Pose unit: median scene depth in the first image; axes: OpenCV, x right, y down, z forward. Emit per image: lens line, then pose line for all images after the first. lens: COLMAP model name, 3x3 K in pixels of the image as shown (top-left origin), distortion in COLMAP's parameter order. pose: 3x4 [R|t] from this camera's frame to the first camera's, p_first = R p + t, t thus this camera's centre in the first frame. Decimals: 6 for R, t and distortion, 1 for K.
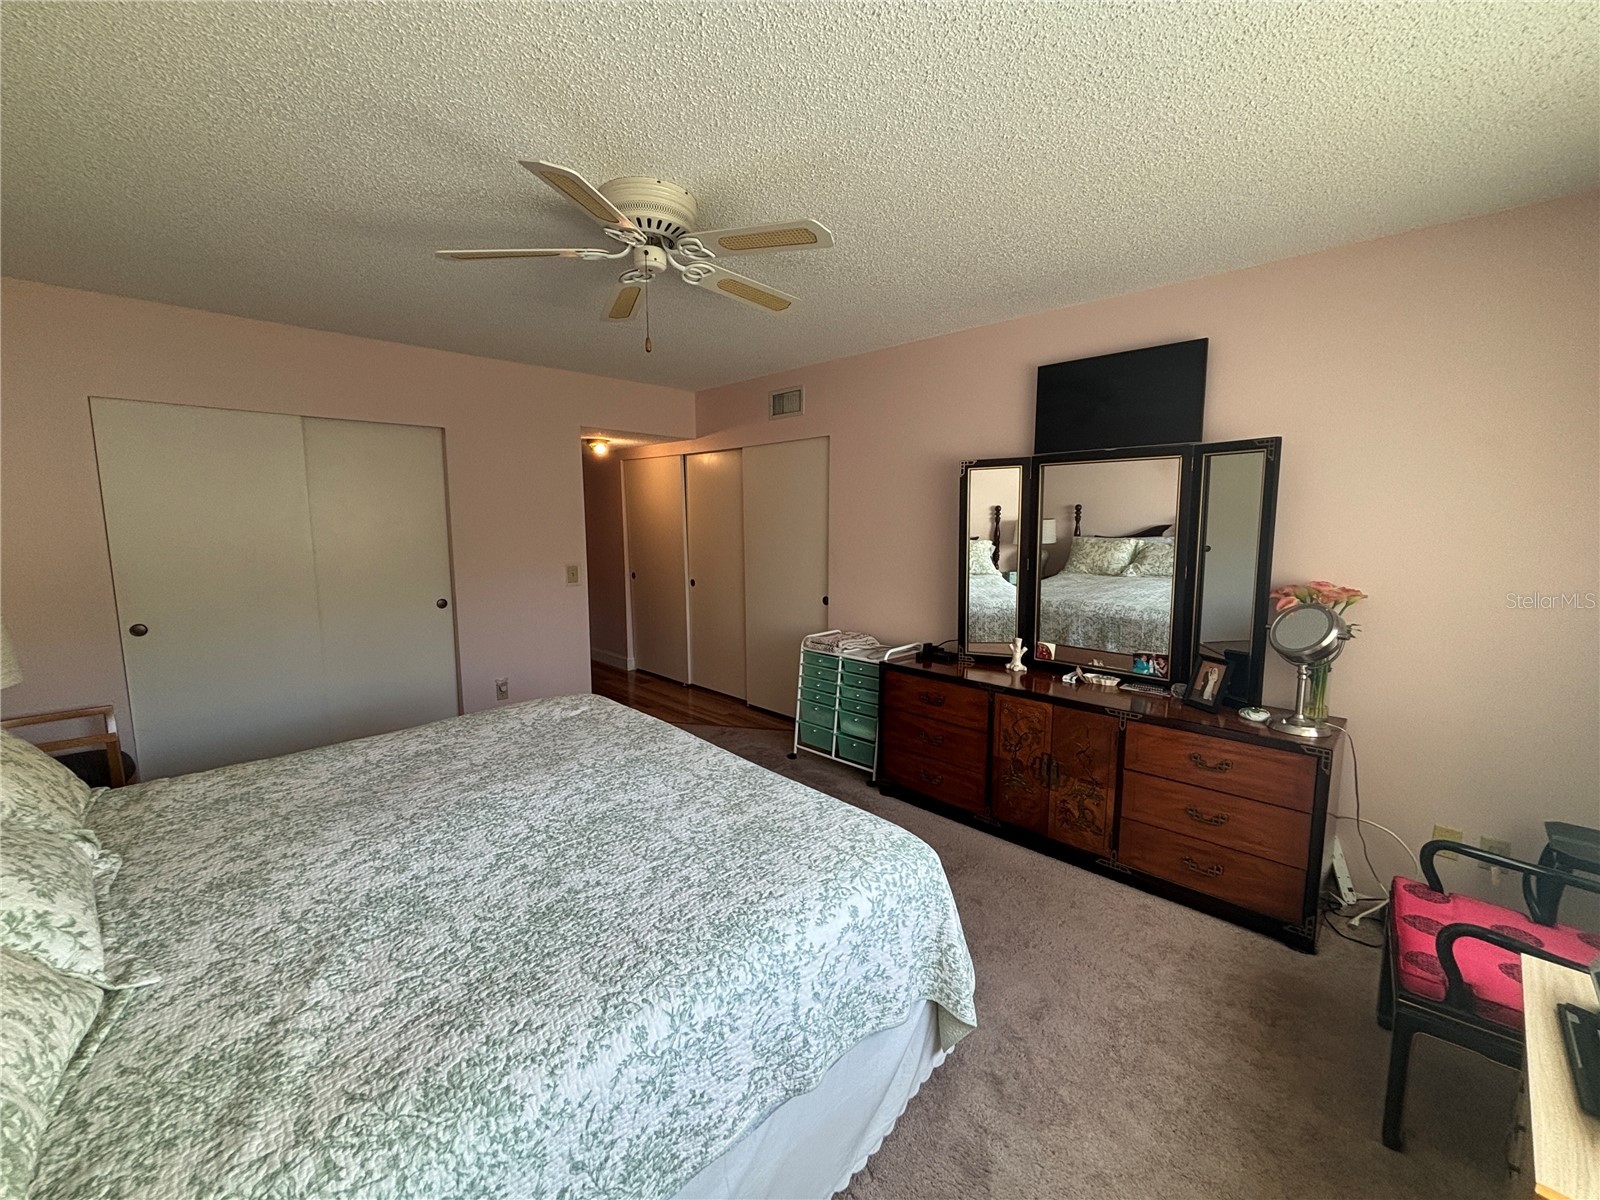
lens RADIAL K [[645.2, 0, 799.2], [0, 645.2, 598.1], [0, 0, 1]] dist [0.000780, -0.000639]
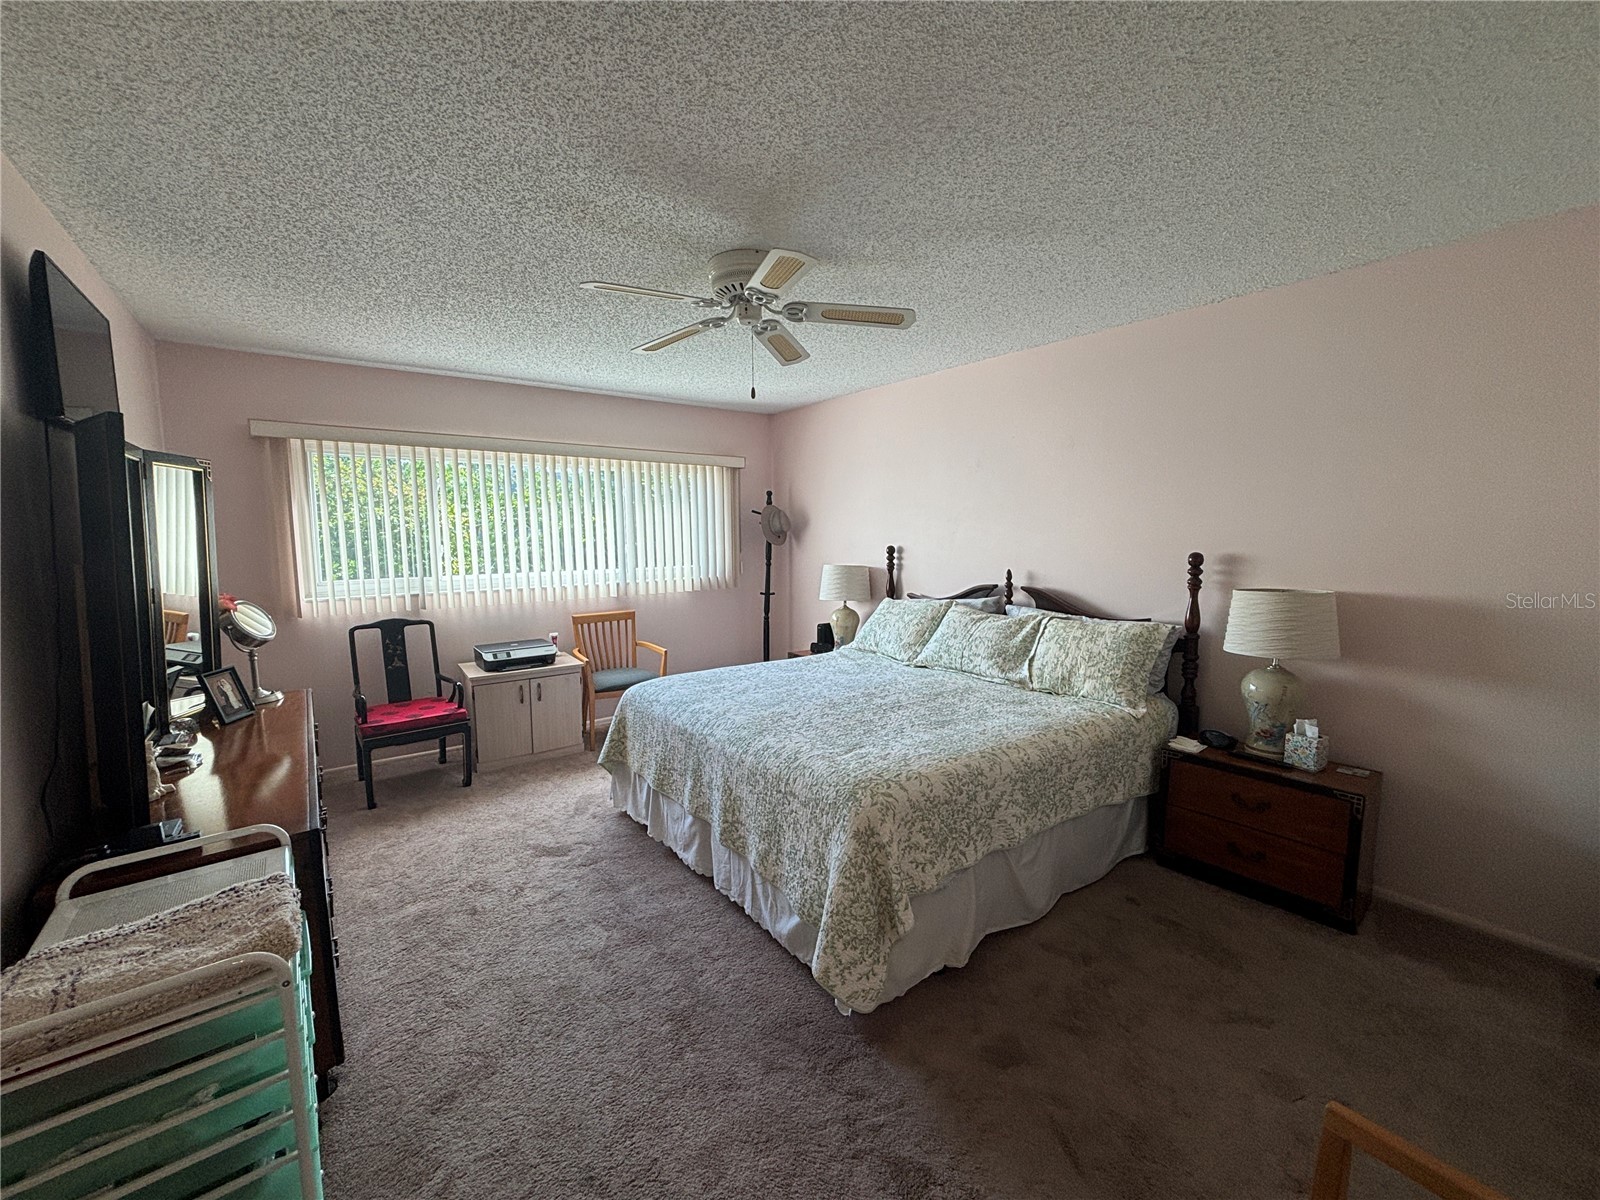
lens RADIAL K [[645.2, 0, 799.2], [0, 645.2, 598.1], [0, 0, 1]] dist [0.000780, -0.000639]
pose [[-0.990553, -0.006578, 0.136971, -0.528036], [0.025453, 0.972673, 0.230781, -0.304779], [-0.134746, 0.232087, -0.963317, 2.420922]]
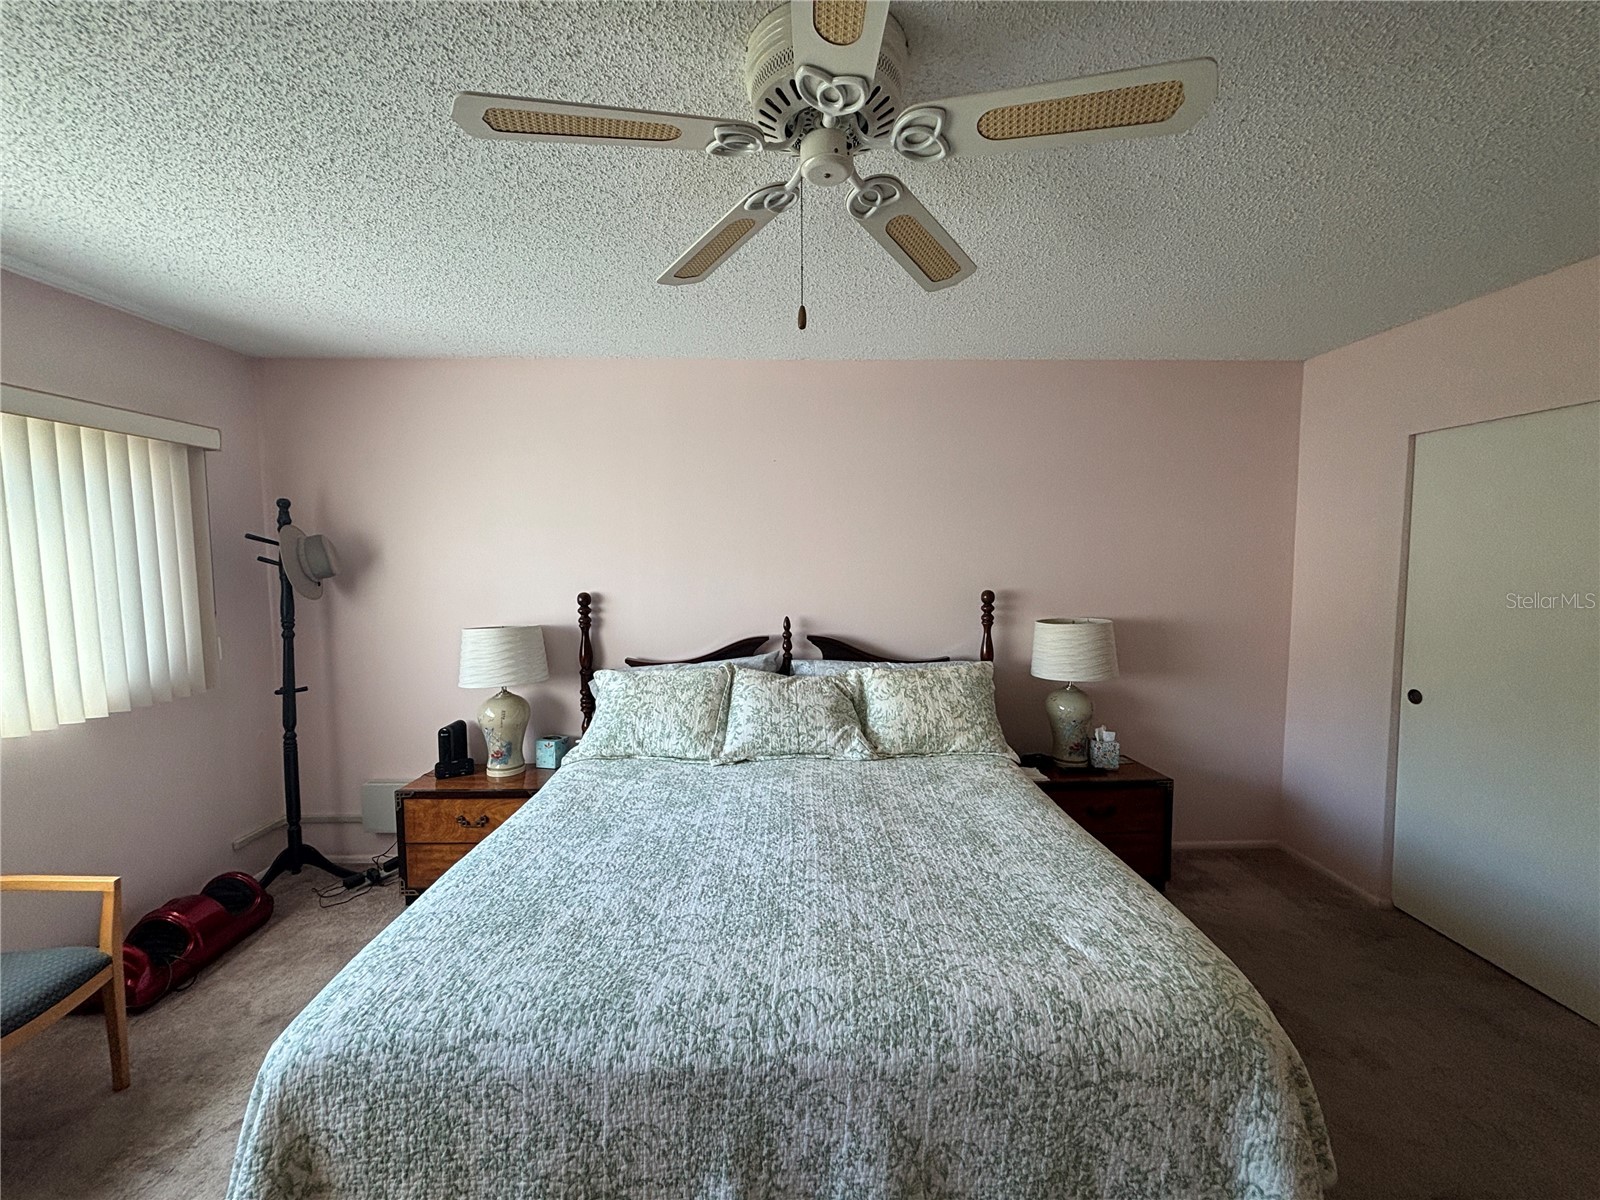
lens RADIAL K [[645.2, 0, 799.2], [0, 645.2, 598.1], [0, 0, 1]] dist [0.000780, -0.000639]
pose [[-0.688782, 0.059715, -0.722505, 0.253355], [-0.087326, 0.982512, 0.164454, -0.239042], [0.719690, 0.176367, -0.671521, 1.546303]]
